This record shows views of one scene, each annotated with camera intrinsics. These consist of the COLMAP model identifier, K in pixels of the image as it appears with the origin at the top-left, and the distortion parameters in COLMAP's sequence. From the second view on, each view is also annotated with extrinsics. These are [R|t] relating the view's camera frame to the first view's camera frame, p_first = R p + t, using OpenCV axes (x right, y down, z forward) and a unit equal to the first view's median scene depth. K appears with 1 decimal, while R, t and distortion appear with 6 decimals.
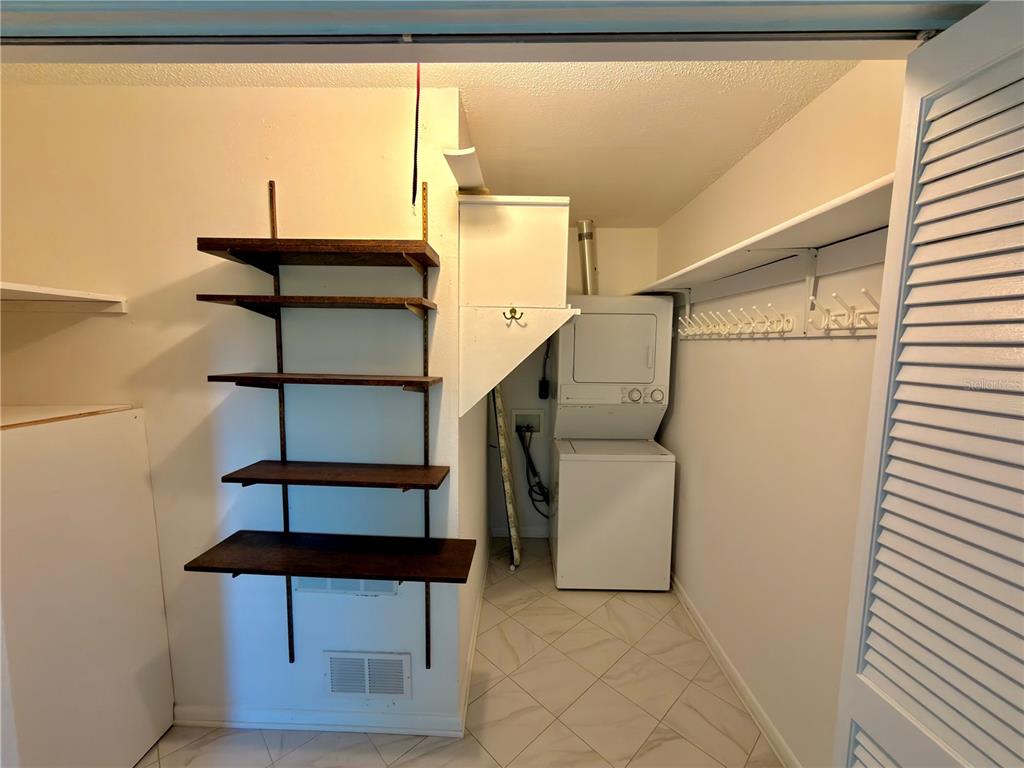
lens RADIAL K [[413.0, 0, 512.0], [0, 413.0, 384.0], [0, 0, 1]] dist [0.000826, 0.000008]
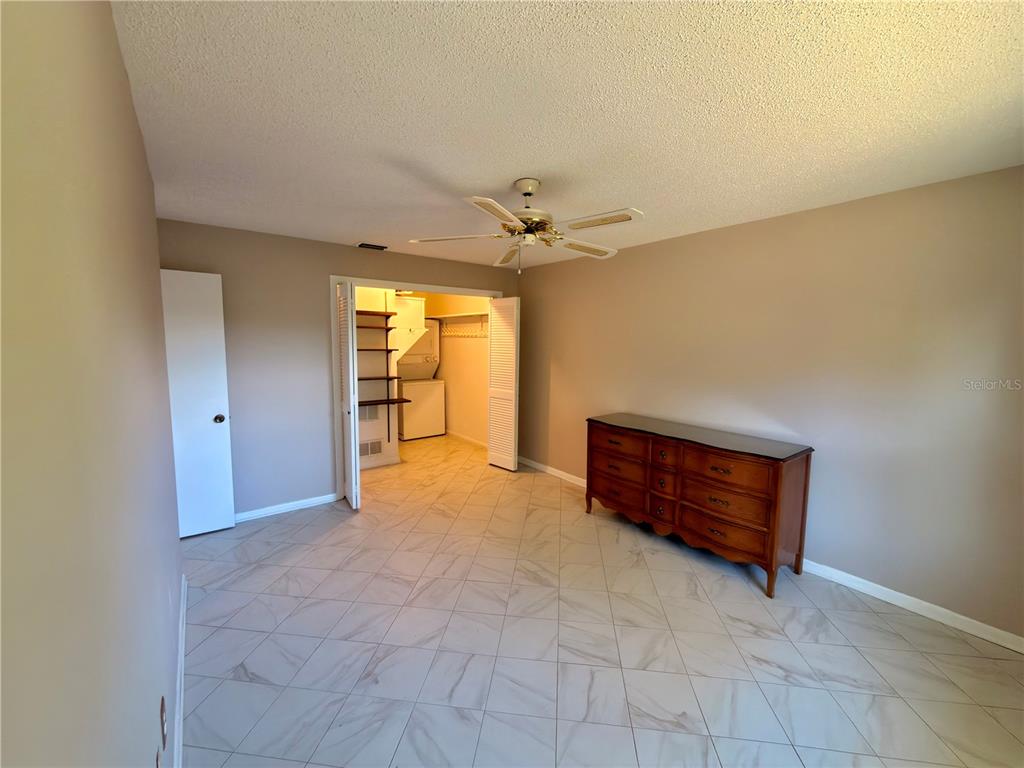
lens RADIAL K [[413.0, 0, 512.0], [0, 413.0, 384.0], [0, 0, 1]] dist [0.000826, 0.000008]
pose [[0.783161, -0.075981, 0.617159, -0.923164], [0.065408, 0.997067, 0.039751, 0.120874], [-0.618369, 0.009236, 0.785834, -1.380303]]
